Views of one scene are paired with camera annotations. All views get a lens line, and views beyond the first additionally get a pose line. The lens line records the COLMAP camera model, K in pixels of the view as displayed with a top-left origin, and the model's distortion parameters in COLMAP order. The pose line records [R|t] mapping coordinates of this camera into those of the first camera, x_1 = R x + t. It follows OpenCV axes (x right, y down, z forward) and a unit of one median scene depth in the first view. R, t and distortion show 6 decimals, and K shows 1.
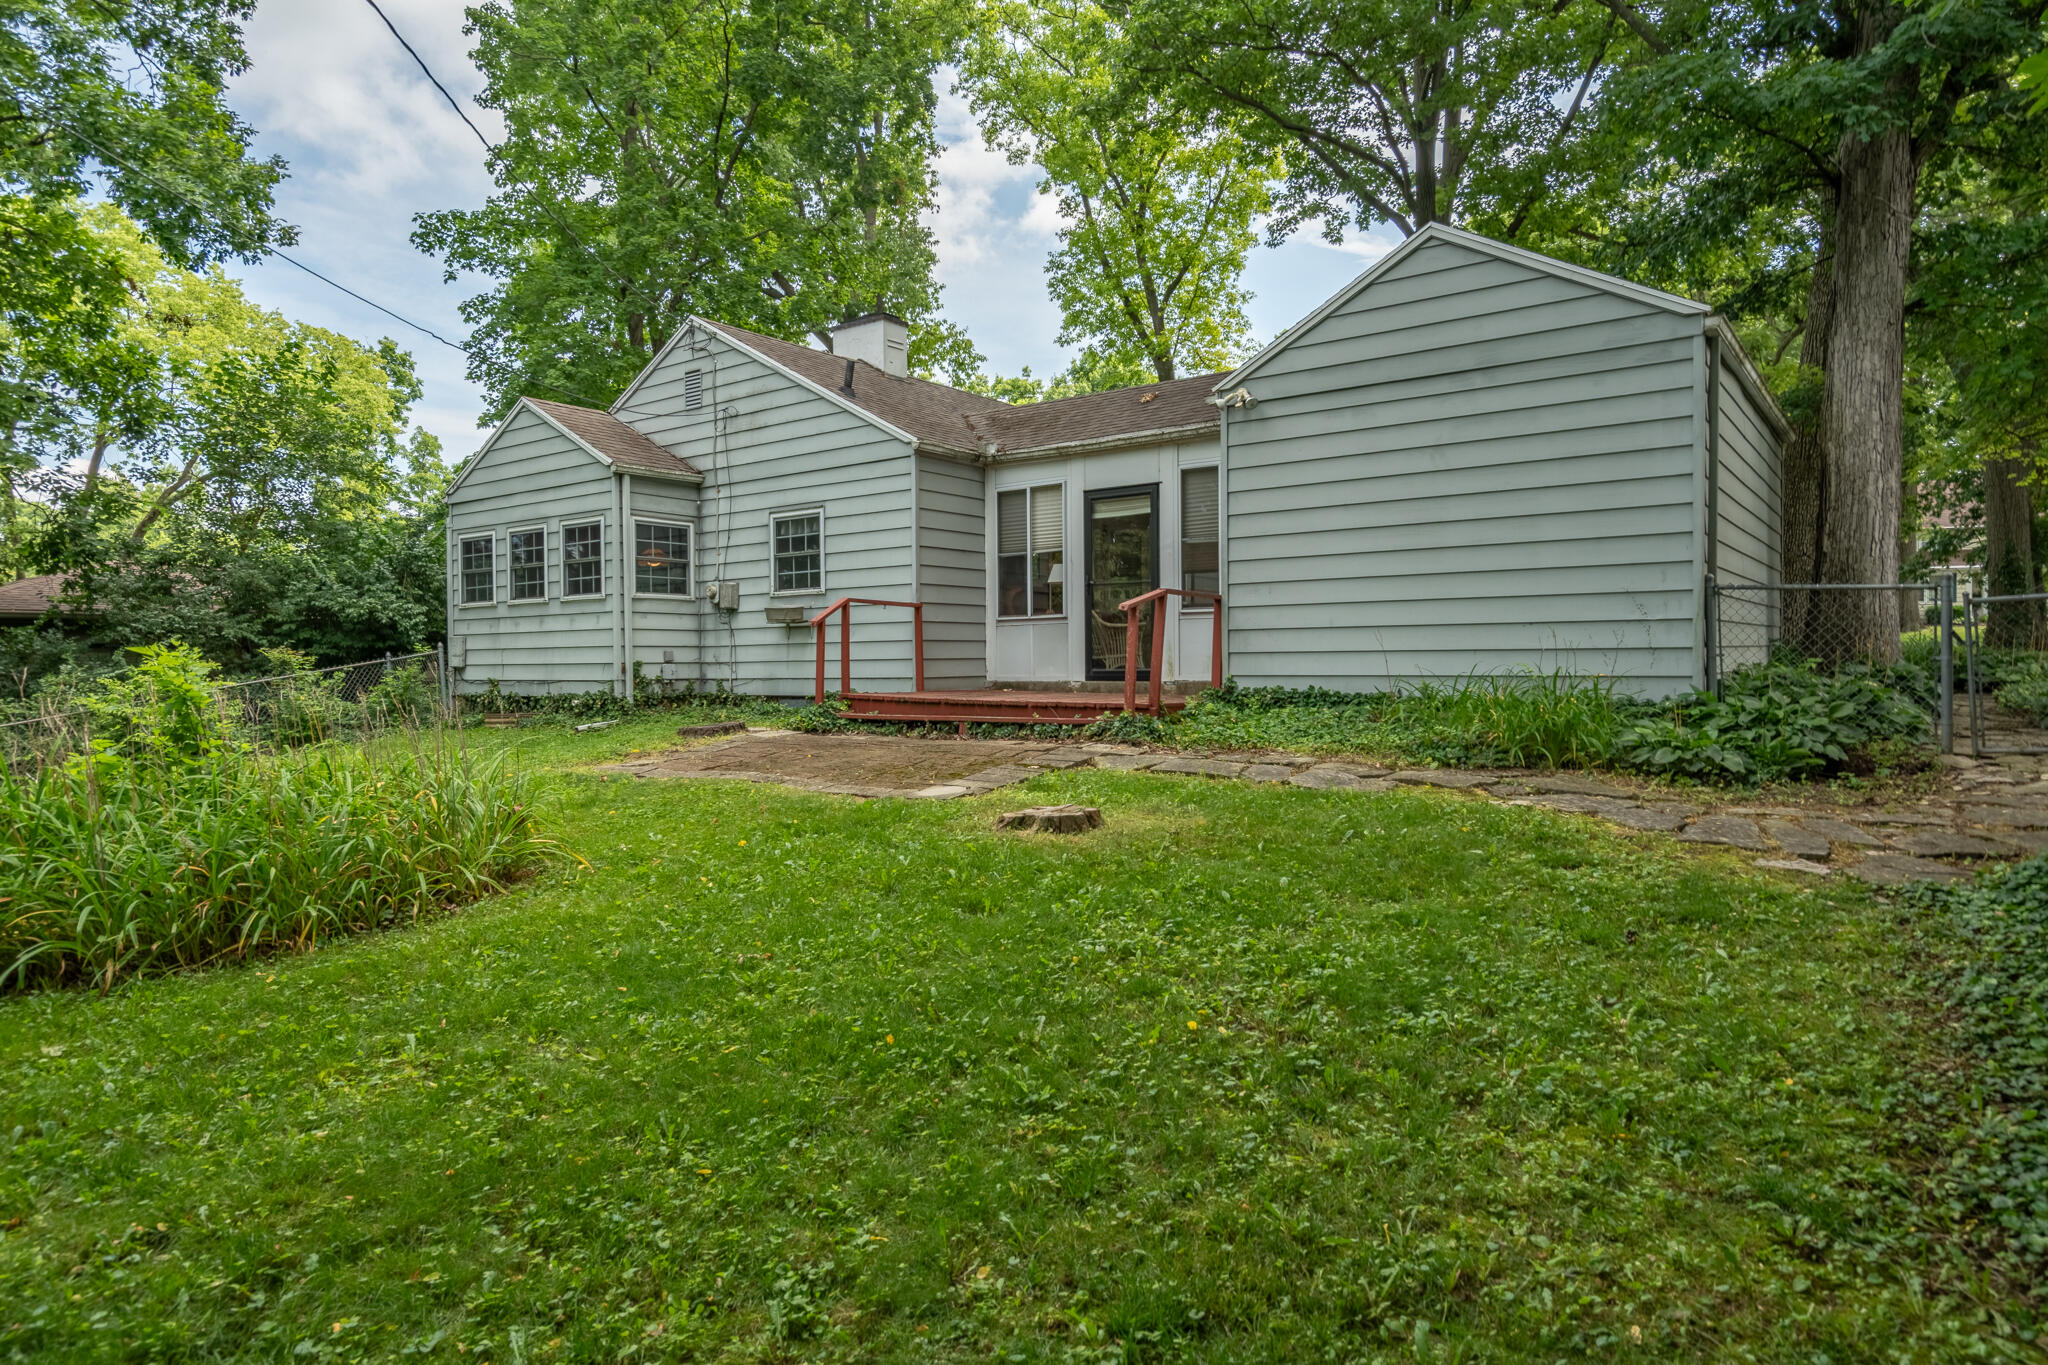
lens RADIAL K [[1219.5, 0, 1017.3], [0, 1219.5, 697.5], [0, 0, 1]] dist [-0.004989, 0.004197]
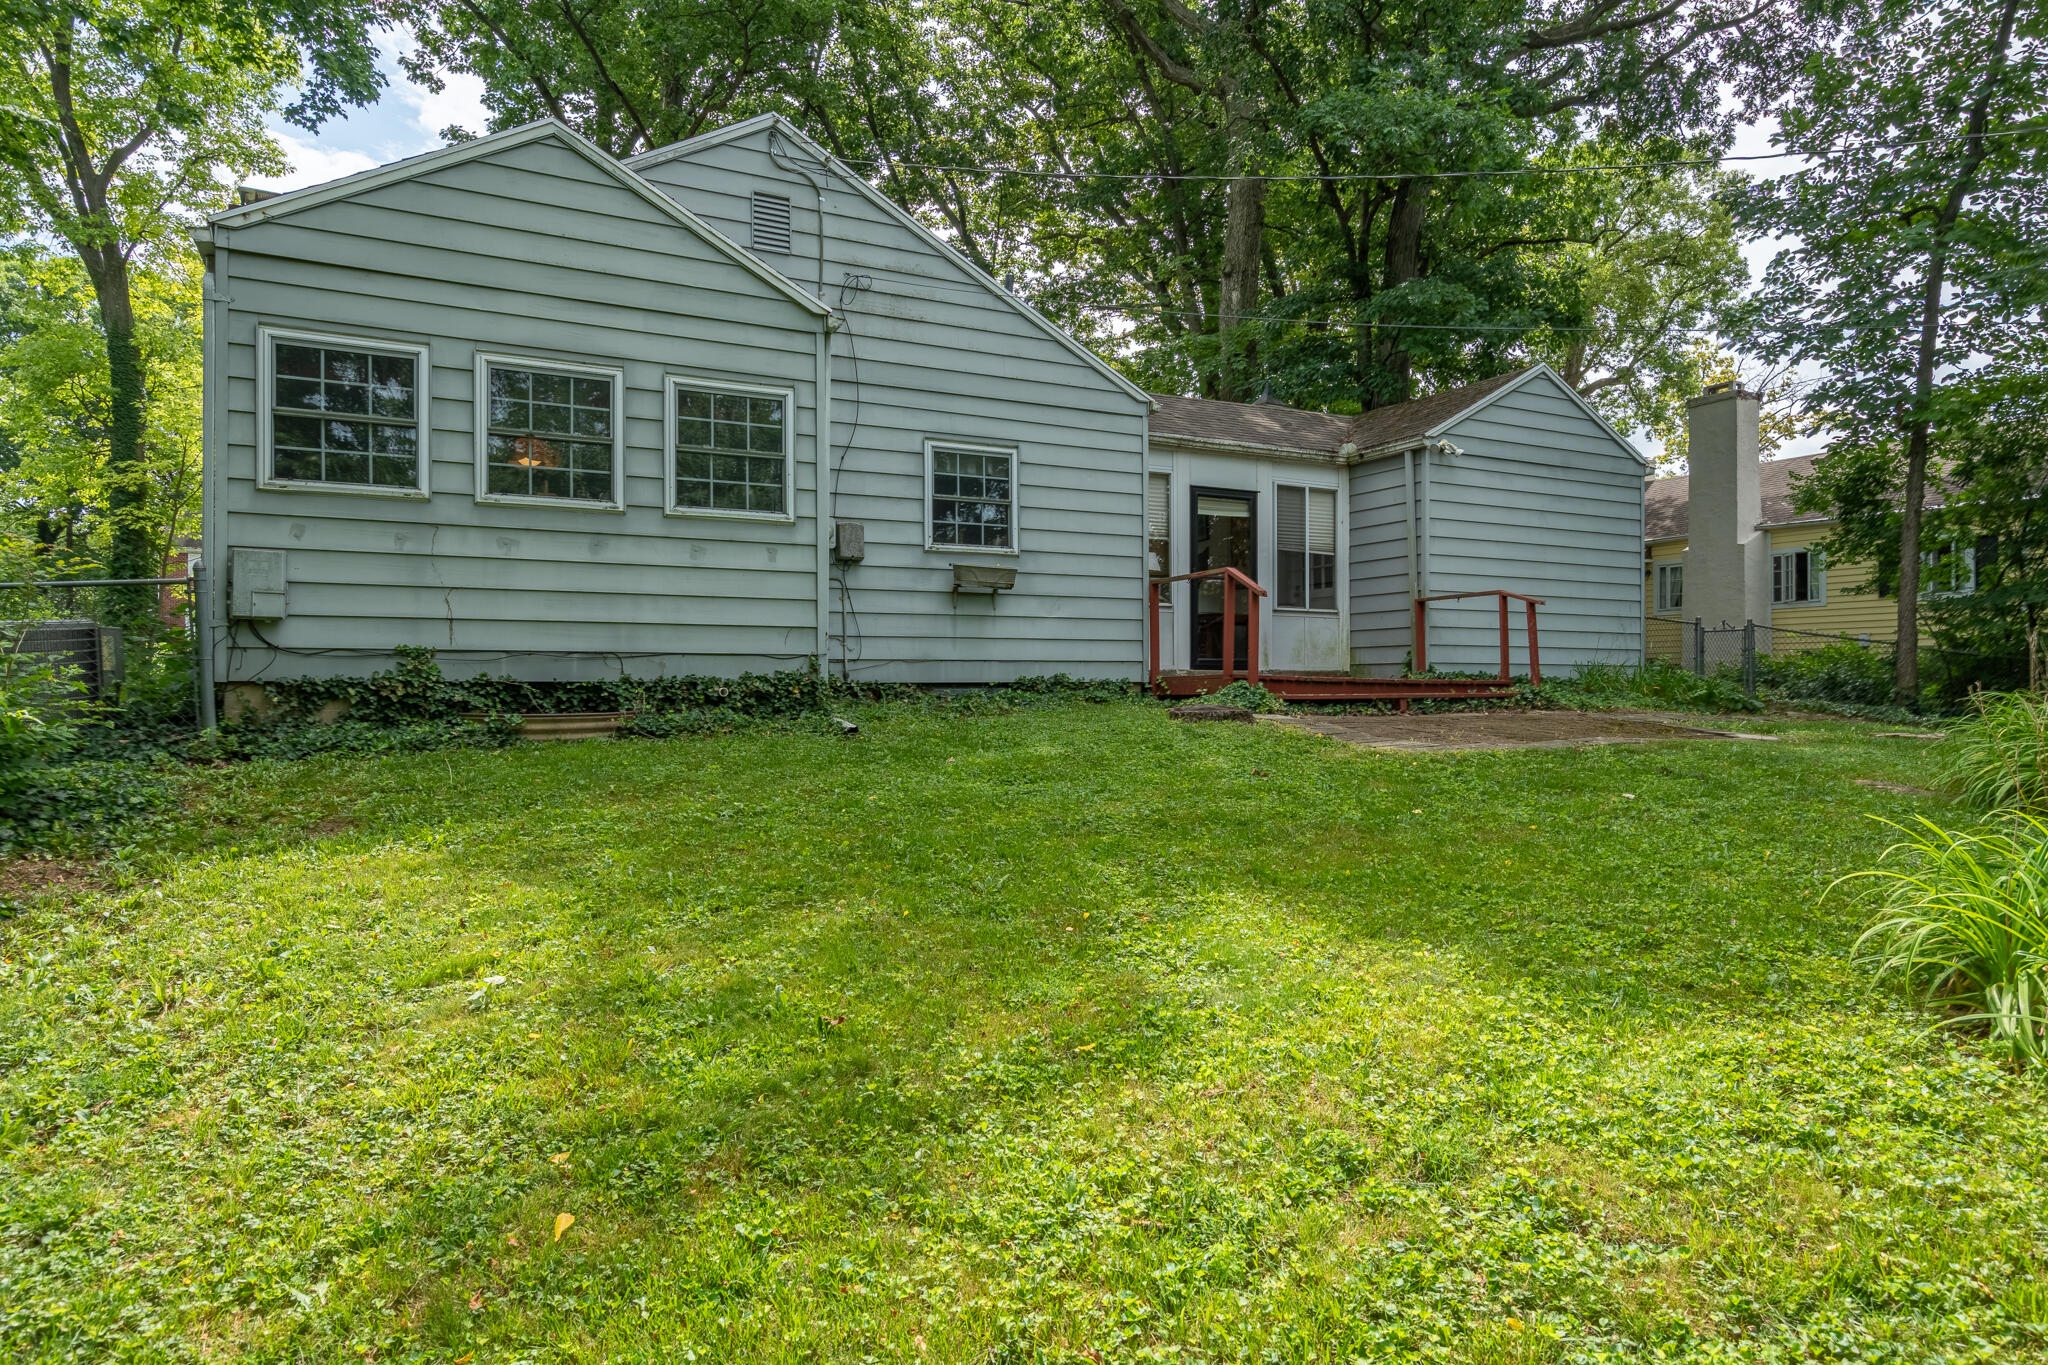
lens RADIAL K [[1219.5, 0, 1061.4], [0, 1219.5, 705.2], [0, 0, 1]] dist [-0.004989, 0.004197]
pose [[0.407432, -0.000131, 0.913235, -0.873871], [0.029476, 0.999481, -0.013007, 0.024579], [-0.912760, 0.032217, 0.407225, 0.644538]]
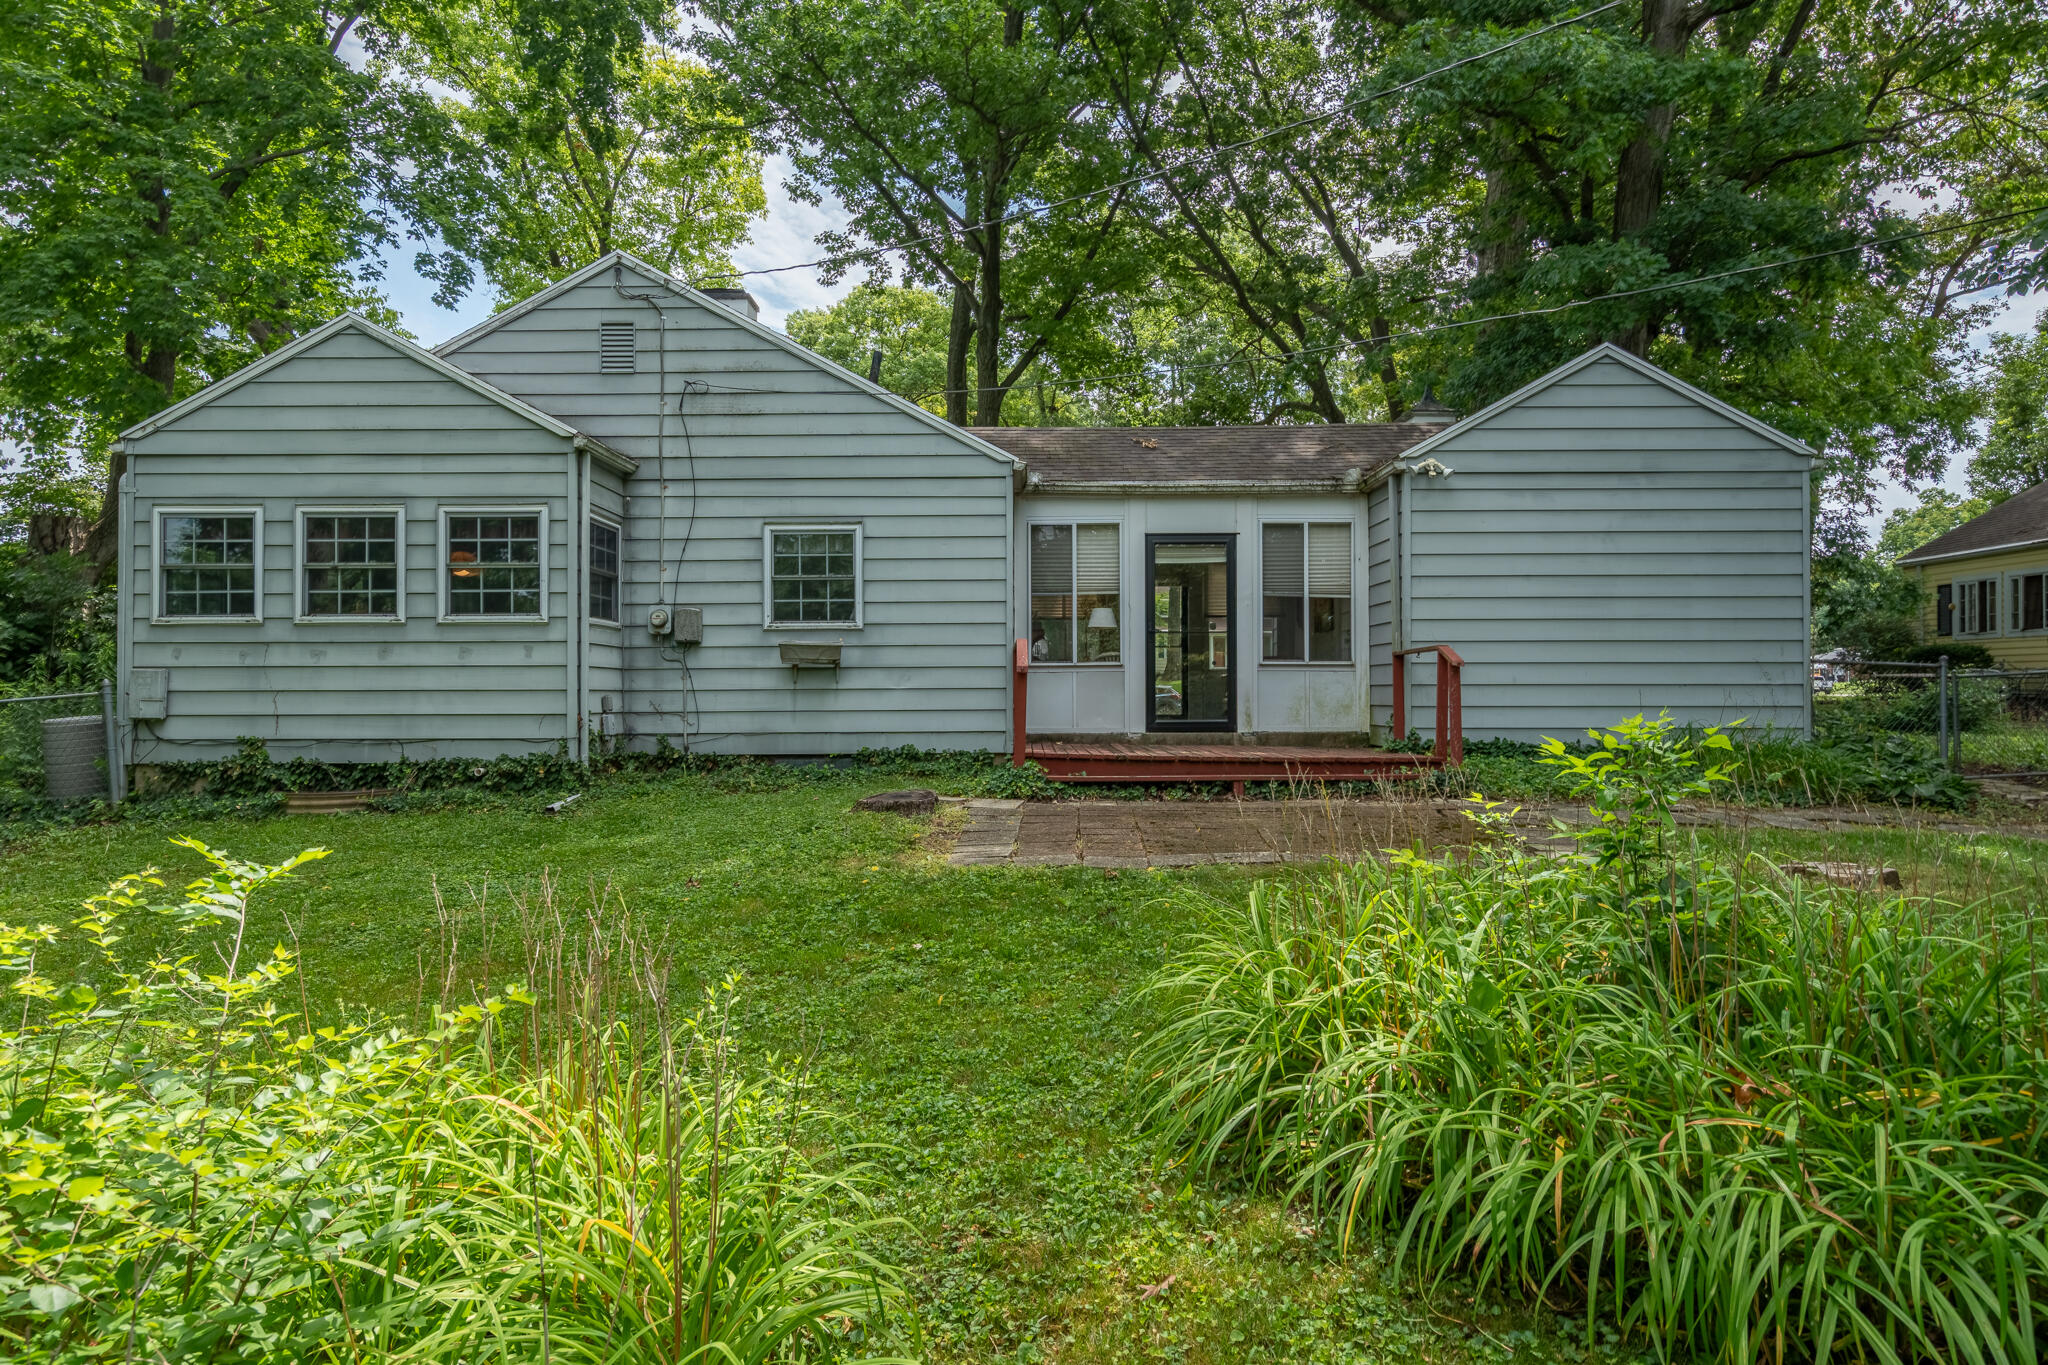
lens RADIAL K [[1219.5, 0, 1041.3], [0, 1219.5, 699.2], [0, 0, 1]] dist [-0.004989, 0.004197]
pose [[0.796579, 0.005226, 0.604512, -0.552144], [0.013651, 0.999552, -0.026630, -0.014609], [-0.604381, 0.029465, 0.796151, 0.274983]]
